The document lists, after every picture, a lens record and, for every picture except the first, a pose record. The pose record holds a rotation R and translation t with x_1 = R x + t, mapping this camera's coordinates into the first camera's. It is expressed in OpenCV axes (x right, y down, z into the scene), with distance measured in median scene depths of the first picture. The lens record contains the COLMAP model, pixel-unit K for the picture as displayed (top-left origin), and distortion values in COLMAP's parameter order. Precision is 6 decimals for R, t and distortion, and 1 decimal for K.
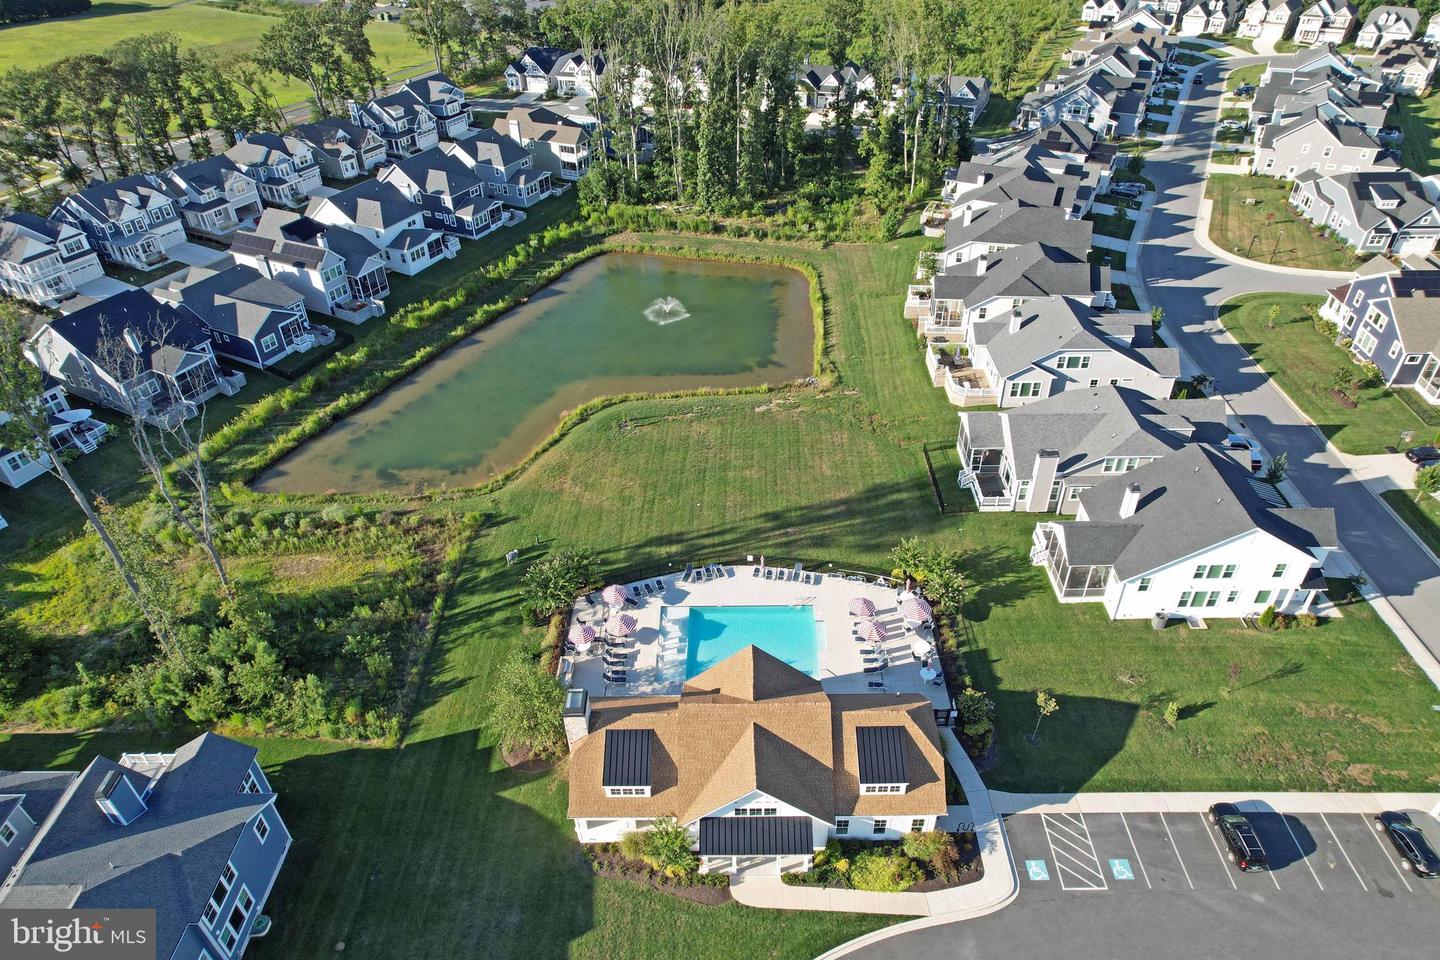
lens RADIAL K [[949.7, 0, 720.0], [0, 949.7, 480.0], [0, 0, 1]] dist [-0.083500, 0.079333]
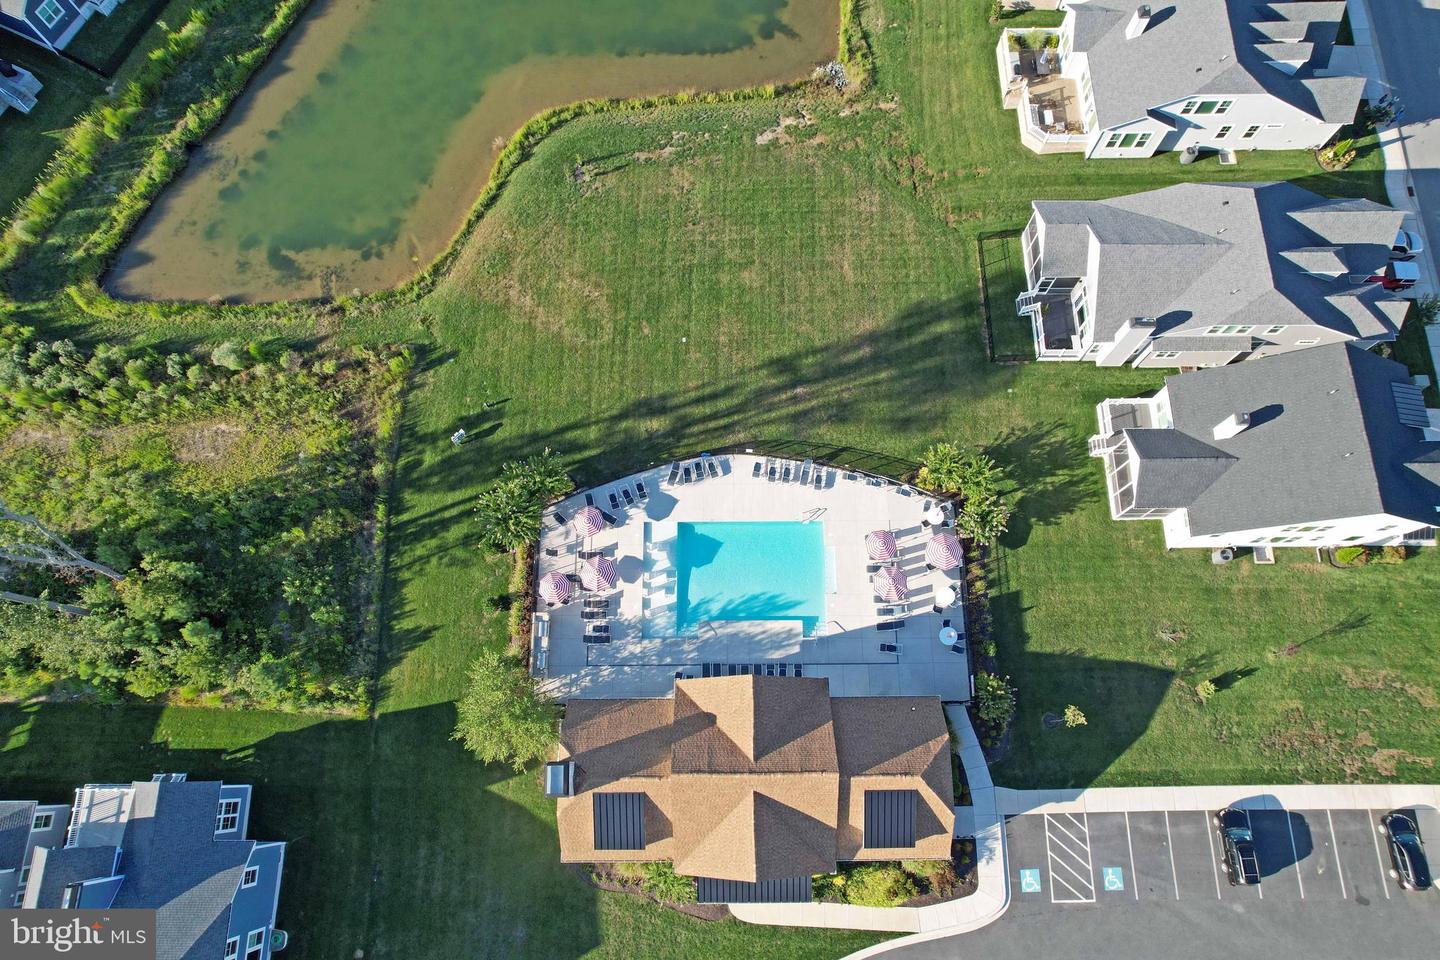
lens RADIAL K [[949.7, 0, 720.0], [0, 949.7, 480.0], [0, 0, 1]] dist [-0.083500, 0.079333]
pose [[0.999892, -0.011360, 0.009297, -0.001796], [0.003463, 0.798002, 0.602645, -0.423428], [-0.014265, -0.602548, 0.797955, 0.357492]]
